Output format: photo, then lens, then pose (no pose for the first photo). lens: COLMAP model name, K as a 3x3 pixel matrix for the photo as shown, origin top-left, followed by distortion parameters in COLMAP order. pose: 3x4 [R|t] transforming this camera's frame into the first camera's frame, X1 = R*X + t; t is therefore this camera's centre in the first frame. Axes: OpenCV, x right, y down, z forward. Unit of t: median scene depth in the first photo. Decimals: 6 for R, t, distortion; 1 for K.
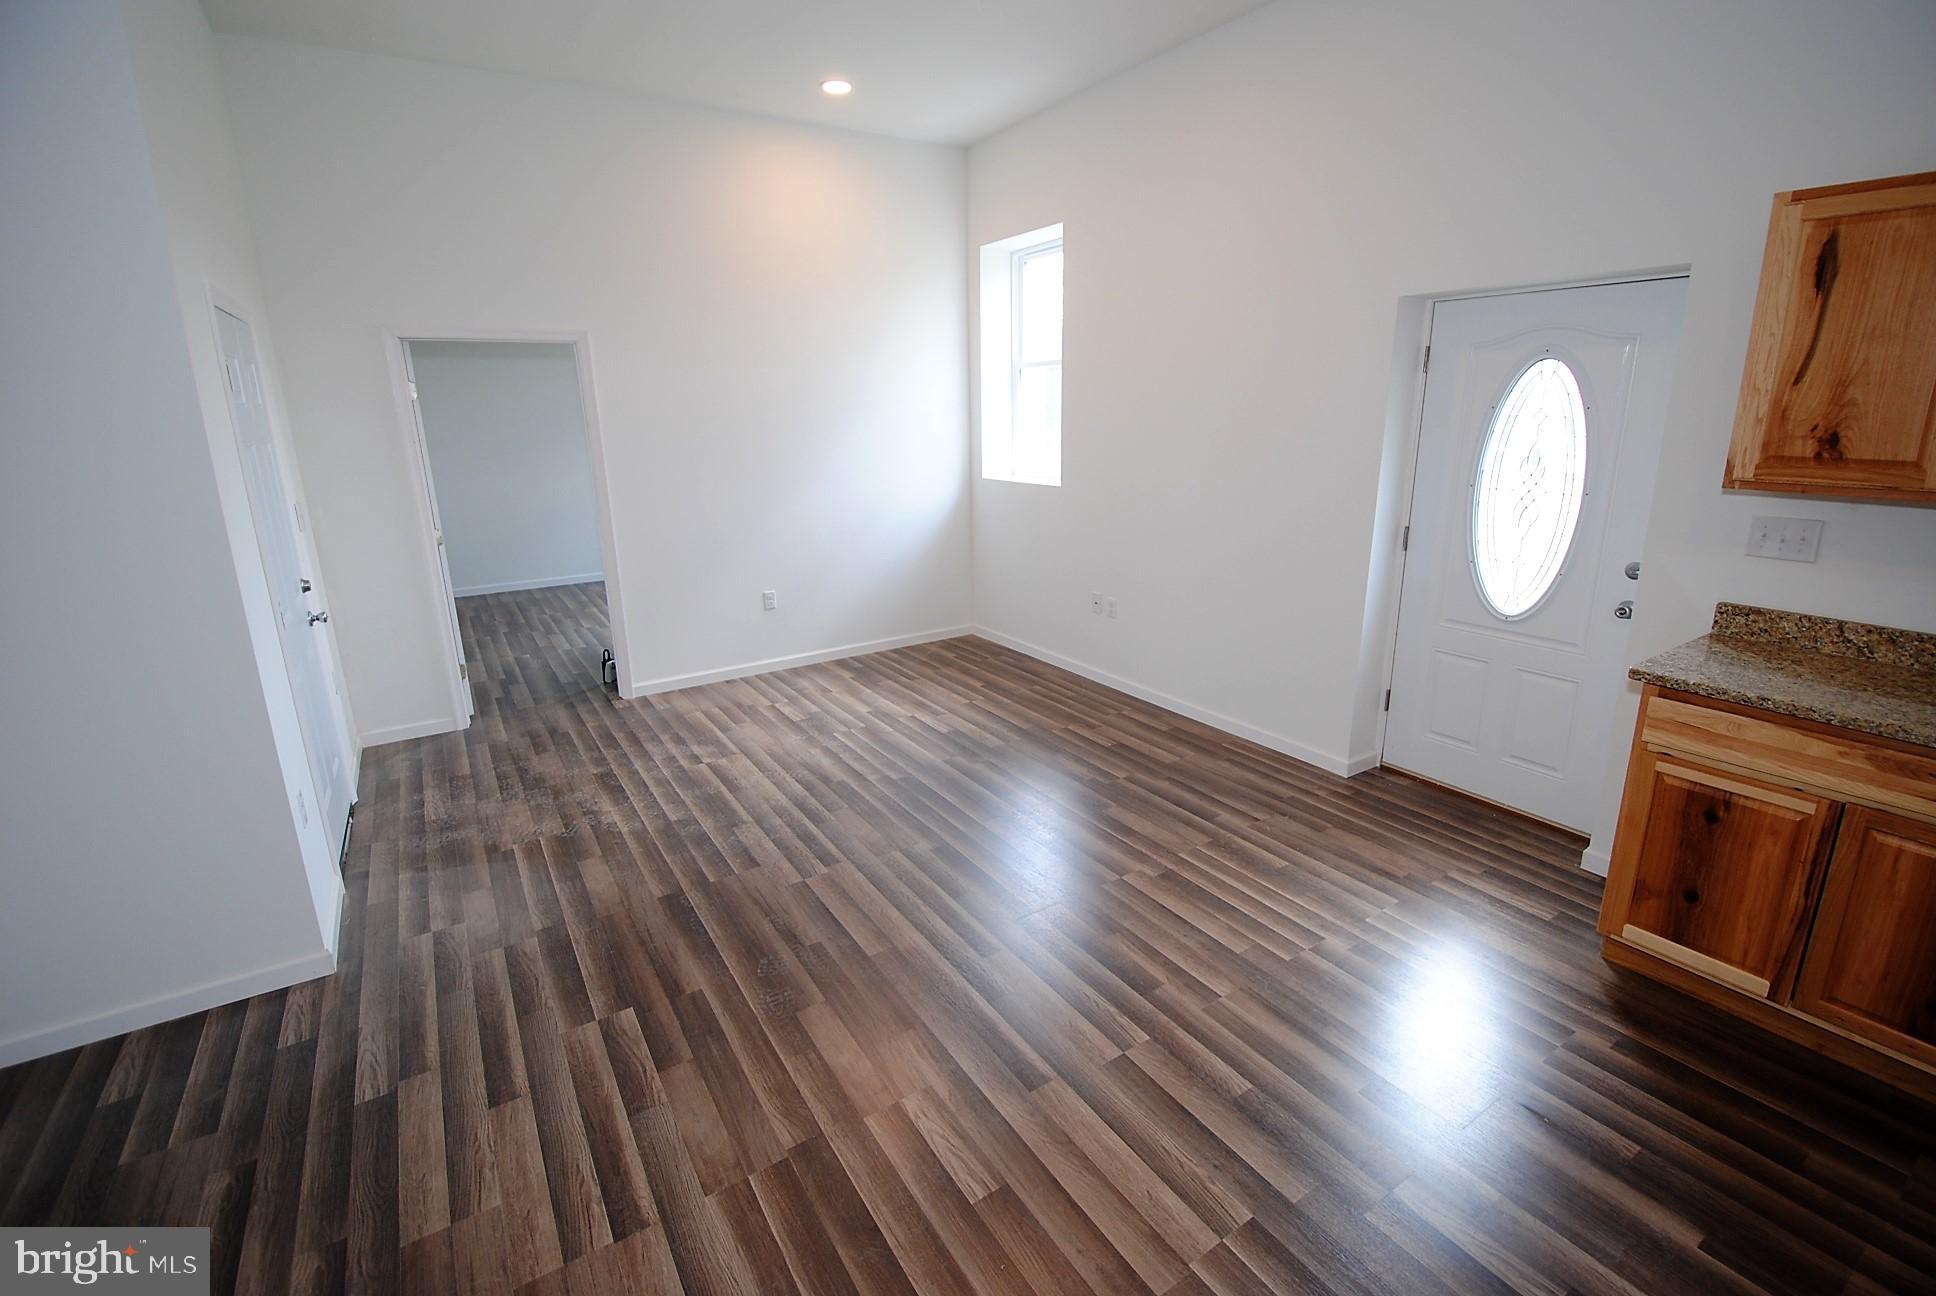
lens RADIAL K [[847.6, 0, 979.6], [0, 847.6, 633.5], [0, 0, 1]] dist [0.010294, -0.018865]
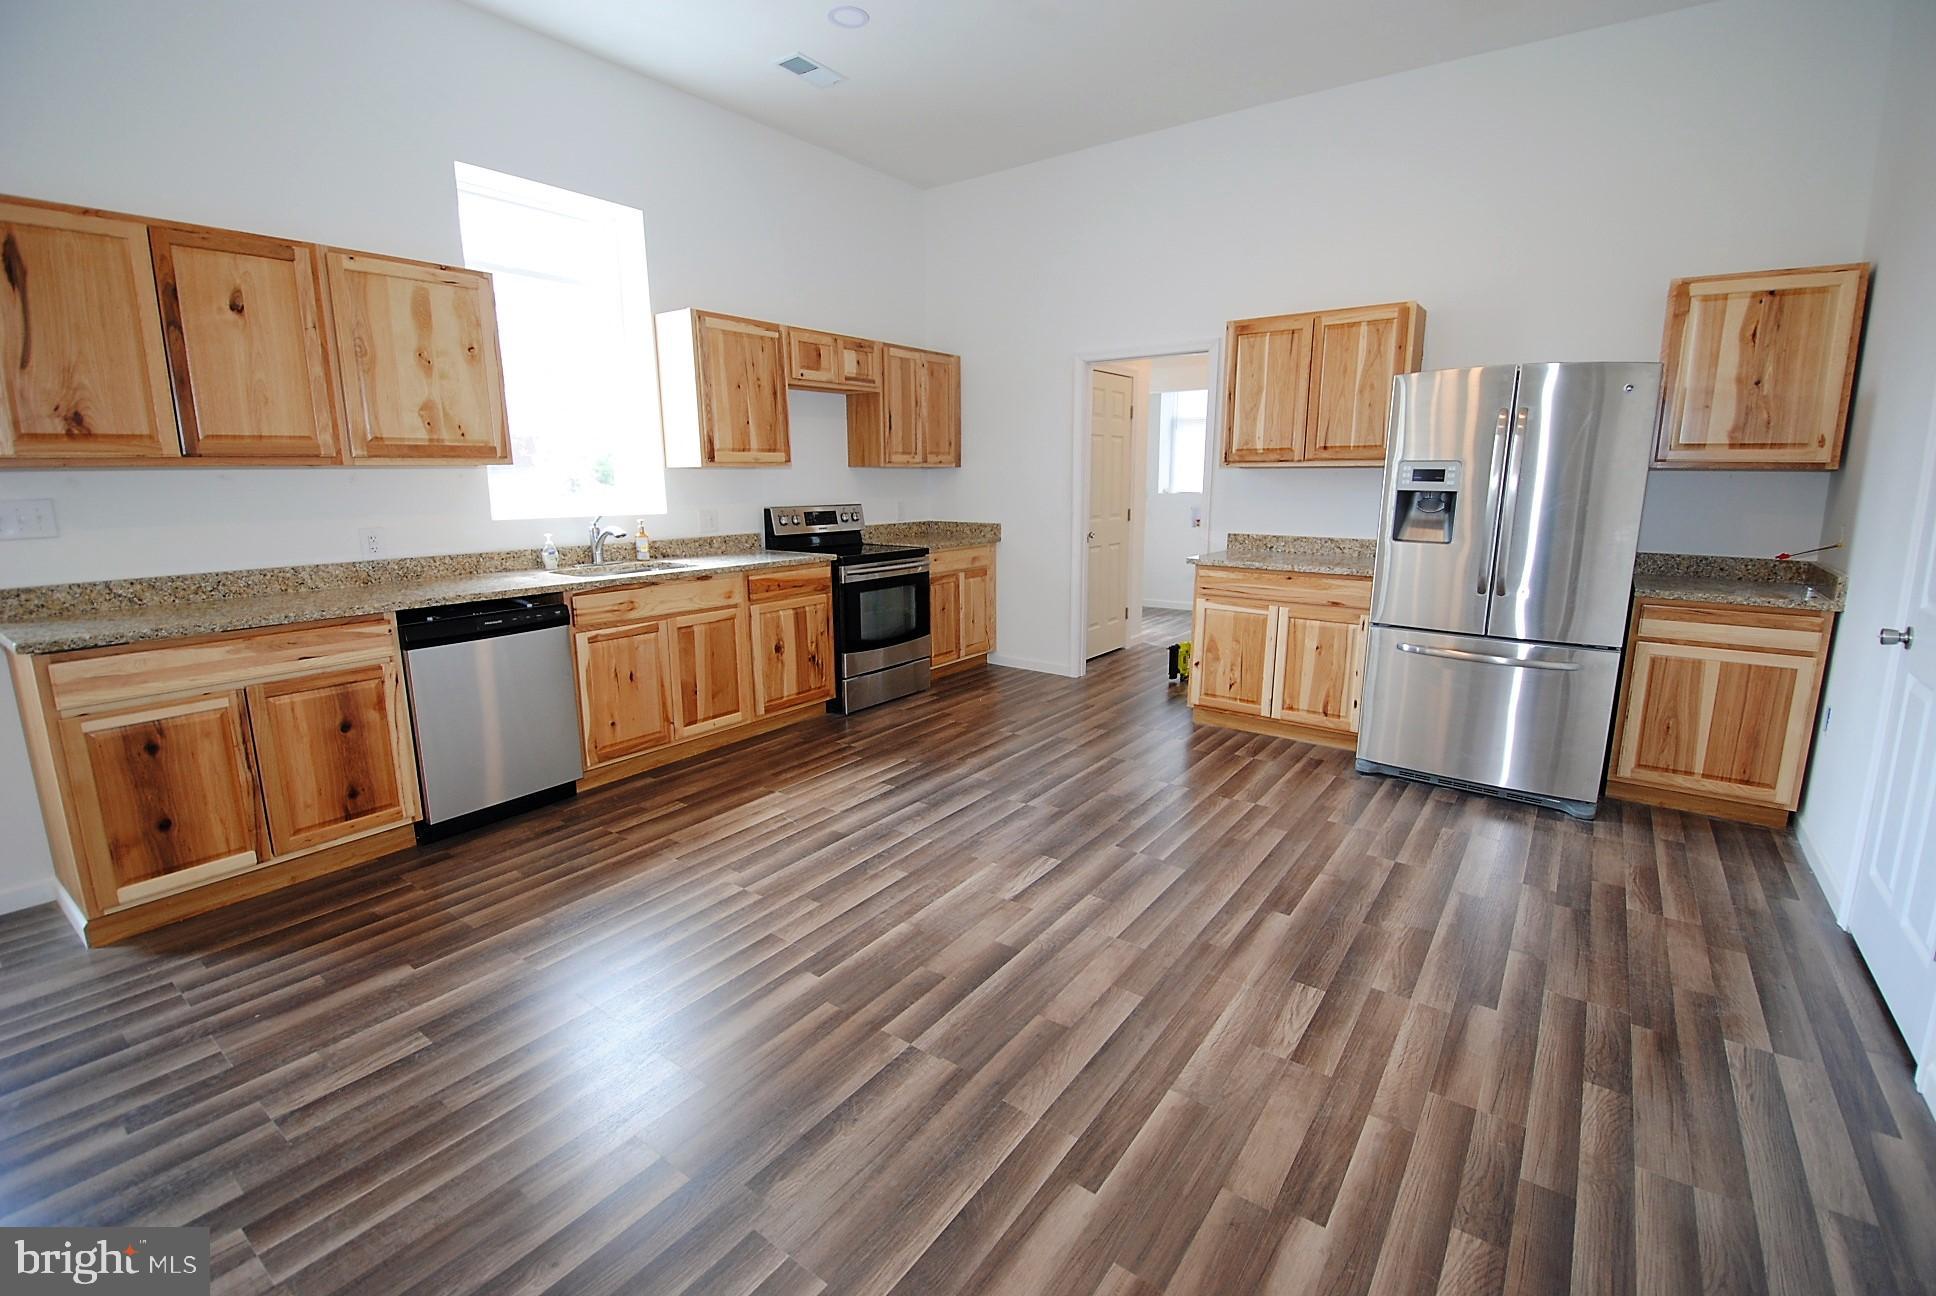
lens RADIAL K [[847.6, 0, 979.0], [0, 847.6, 633.4], [0, 0, 1]] dist [0.010294, -0.018865]
pose [[-0.360716, -0.153922, 0.919887, -0.509232], [0.253528, 0.932968, 0.255527, 0.065491], [-0.897556, 0.325390, -0.297513, 0.287149]]
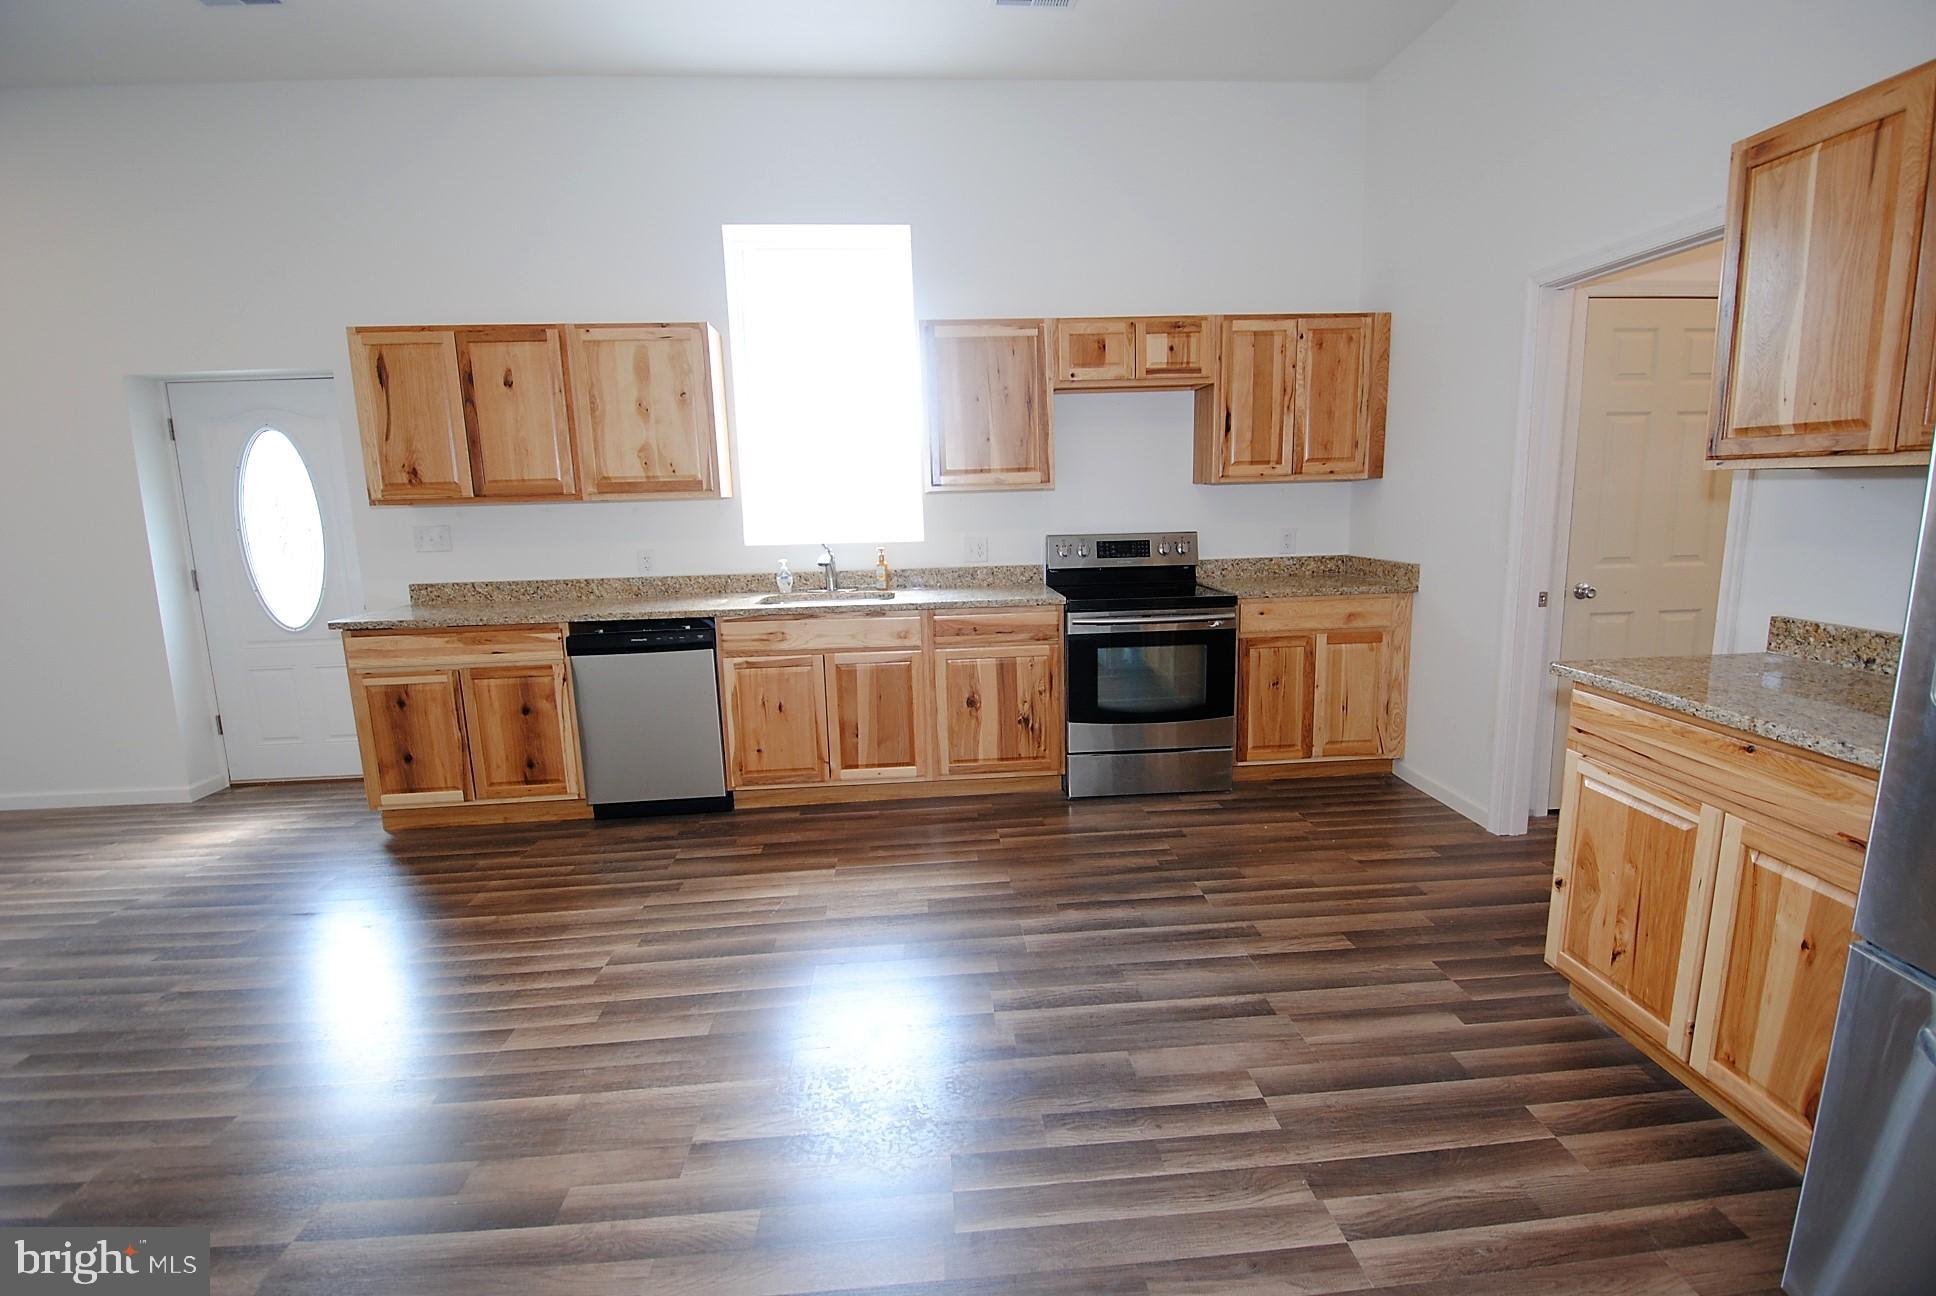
lens RADIAL K [[847.6, 0, 980.1], [0, 847.6, 633.3], [0, 0, 1]] dist [0.010294, -0.018865]
pose [[0.478705, -0.134520, 0.867609, 0.018512], [0.246421, 0.969058, 0.014286, 0.321871], [-0.842685, 0.206959, 0.497041, -0.711461]]
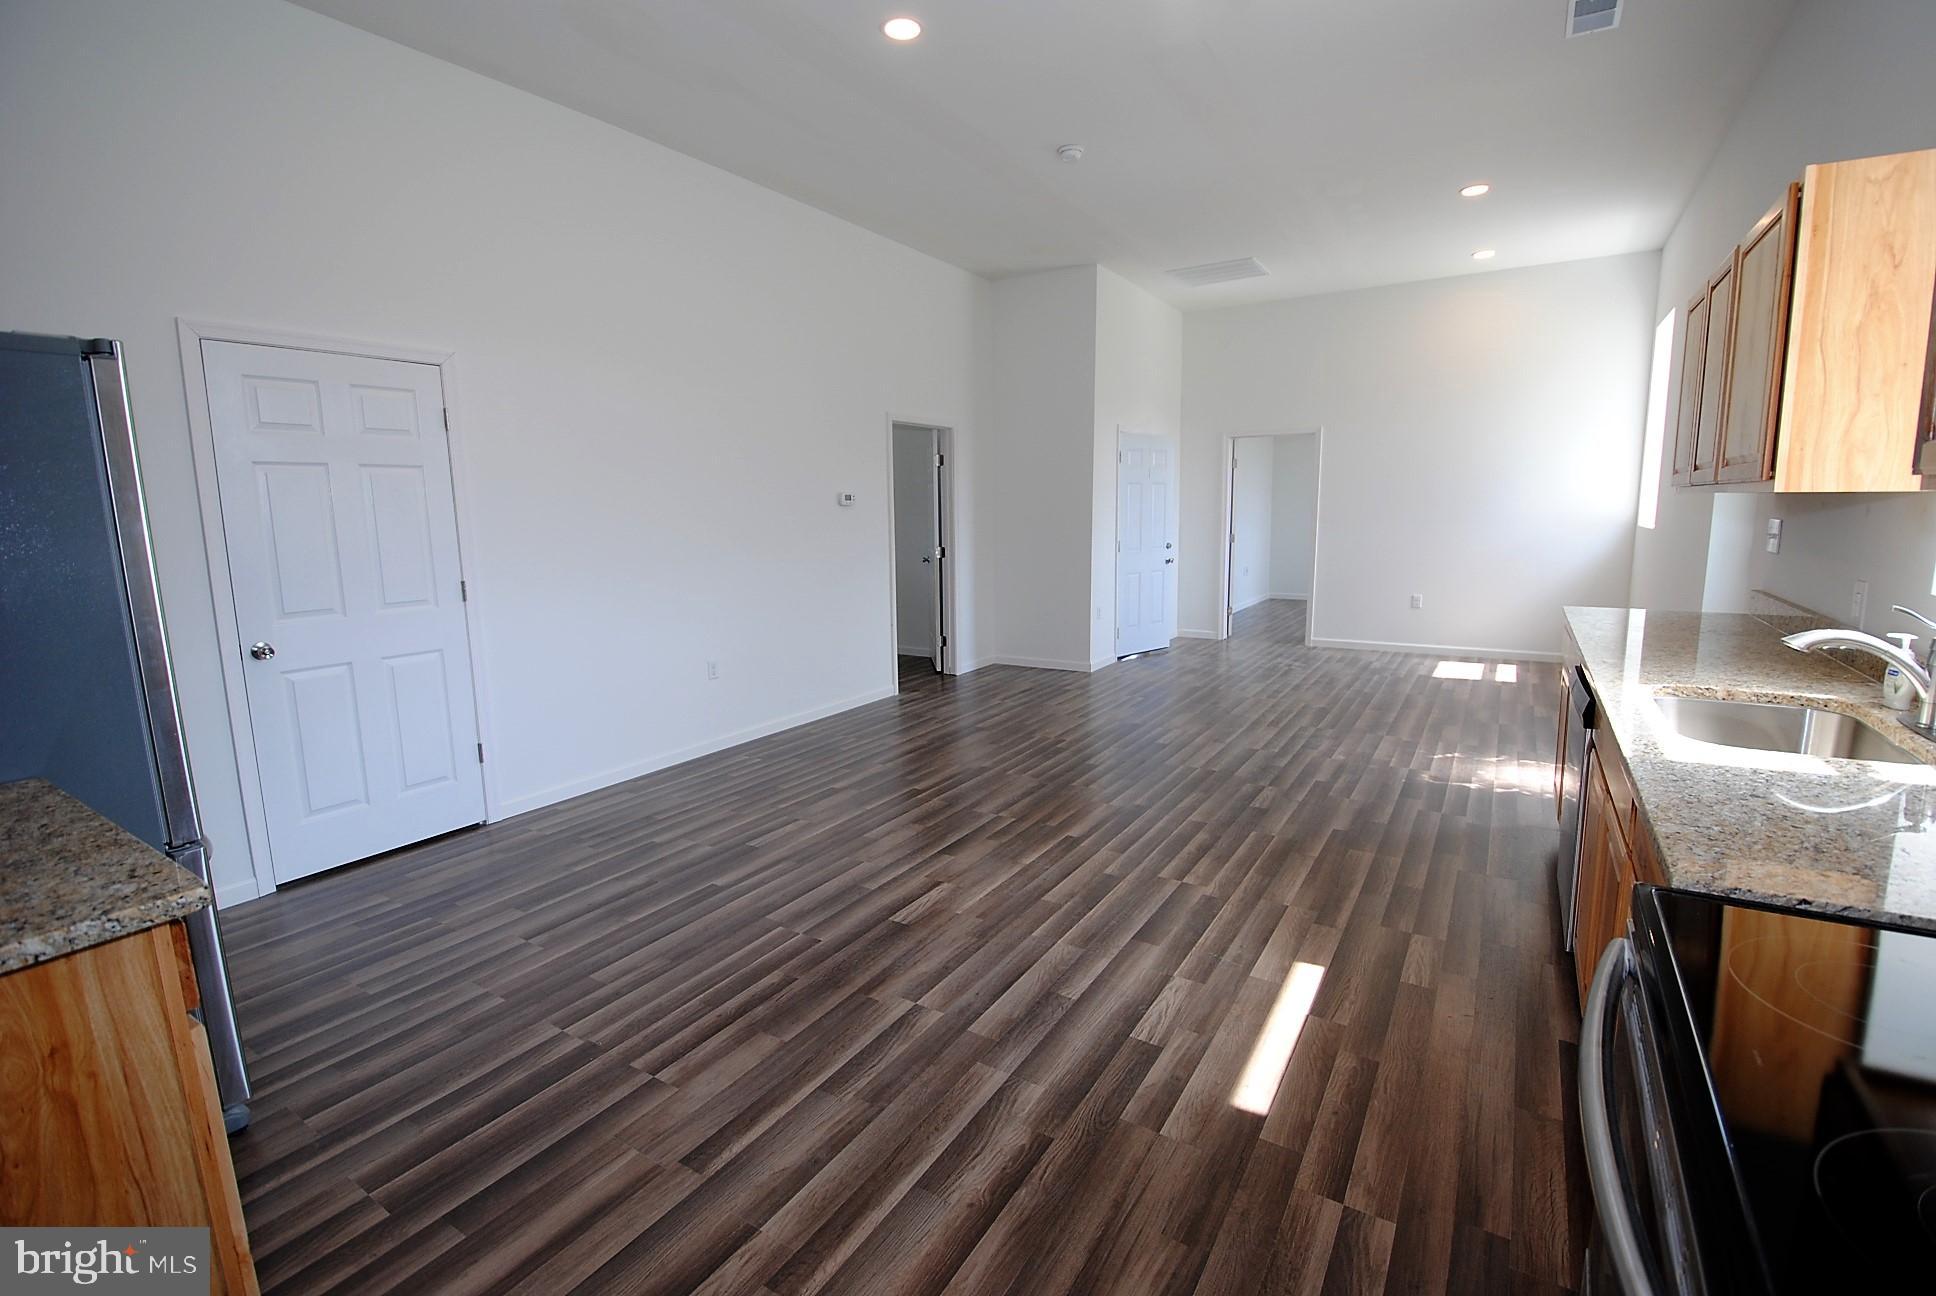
lens RADIAL K [[847.6, 0, 978.6], [0, 847.6, 636.0], [0, 0, 1]] dist [0.010294, -0.018865]
pose [[0.420804, 0.149295, -0.894782, 1.717782], [-0.228204, 0.972066, 0.054869, 0.253727], [0.877979, 0.181104, 0.443119, -0.619684]]
